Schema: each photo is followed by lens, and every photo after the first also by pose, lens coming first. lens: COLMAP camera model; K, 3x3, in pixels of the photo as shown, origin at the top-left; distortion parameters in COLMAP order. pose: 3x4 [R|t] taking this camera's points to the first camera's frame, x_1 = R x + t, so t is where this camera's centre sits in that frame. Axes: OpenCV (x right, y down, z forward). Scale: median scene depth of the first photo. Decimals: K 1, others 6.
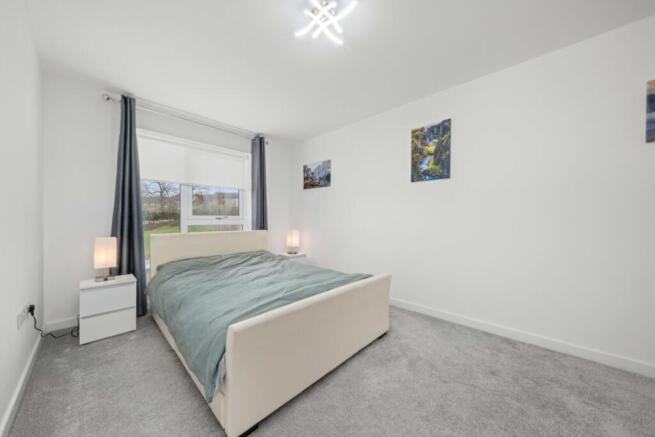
lens RADIAL K [[232.0, 0, 326.0], [0, 232.0, 217.5], [0, 0, 1]] dist [-0.000135, -0.000060]
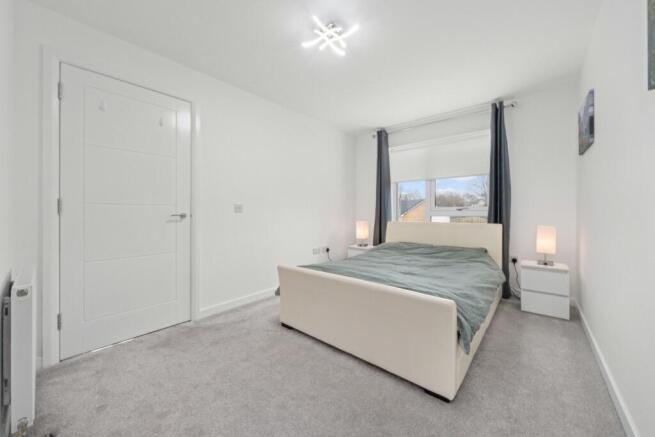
lens RADIAL K [[232.0, 0, 327.2], [0, 232.0, 214.7], [0, 0, 1]] dist [-0.000135, -0.000060]
pose [[0.069351, 0.024407, -0.997294, 0.600994], [0.023250, 0.999390, 0.026075, -0.012518], [0.997321, -0.024996, 0.068741, 0.486296]]
